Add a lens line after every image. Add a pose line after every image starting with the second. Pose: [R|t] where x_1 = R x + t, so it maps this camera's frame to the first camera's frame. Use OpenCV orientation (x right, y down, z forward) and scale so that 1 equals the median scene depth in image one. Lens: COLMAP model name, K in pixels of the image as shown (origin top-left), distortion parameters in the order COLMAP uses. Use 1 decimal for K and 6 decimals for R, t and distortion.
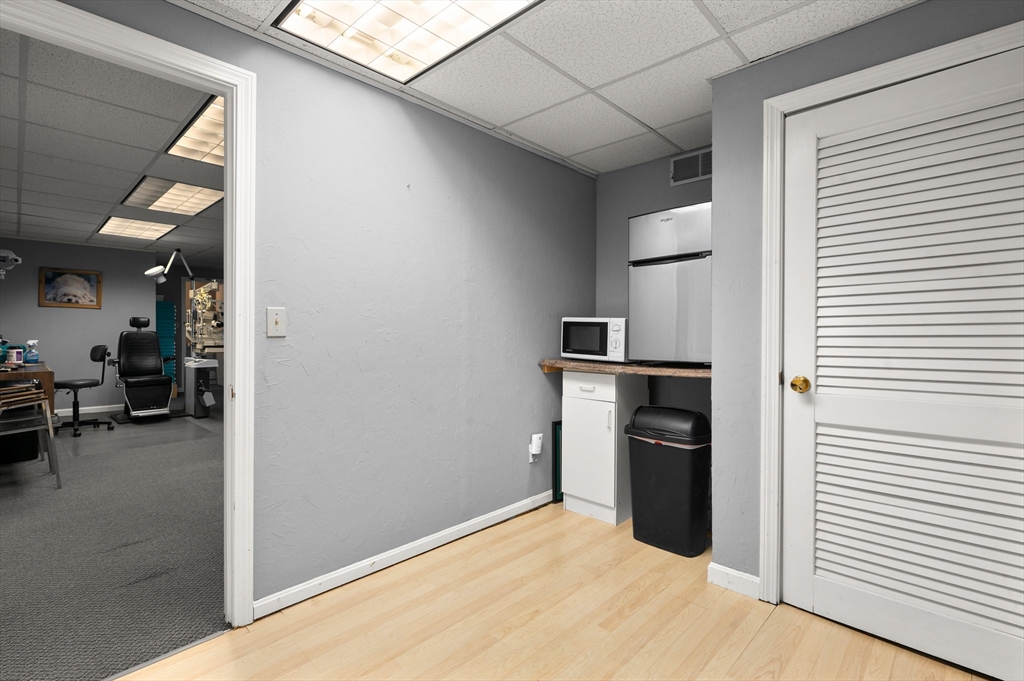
lens RADIAL K [[473.6, 0, 512.4], [0, 473.6, 330.6], [0, 0, 1]] dist [0.000109, -0.000025]
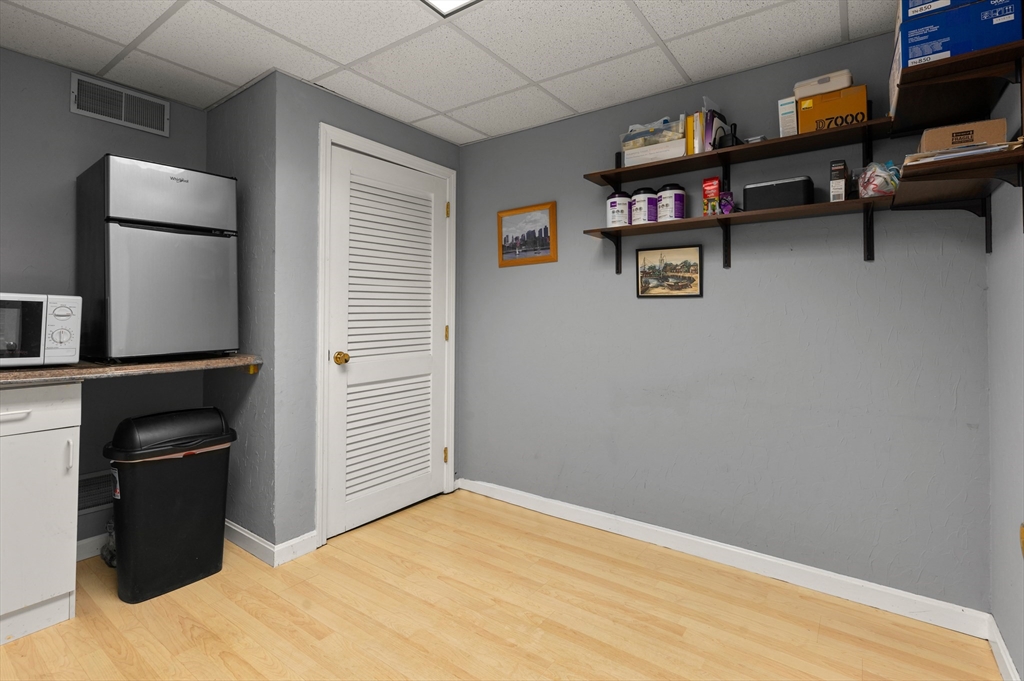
lens RADIAL K [[486.6, 0, 513.5], [0, 486.6, 302.3], [0, 0, 1]] dist [-0.000777, -0.000070]
pose [[-0.141981, 0.026544, 0.989513, -0.665246], [-0.006988, 0.999589, -0.027817, -0.004589], [-0.989845, -0.010864, -0.141737, 0.626501]]
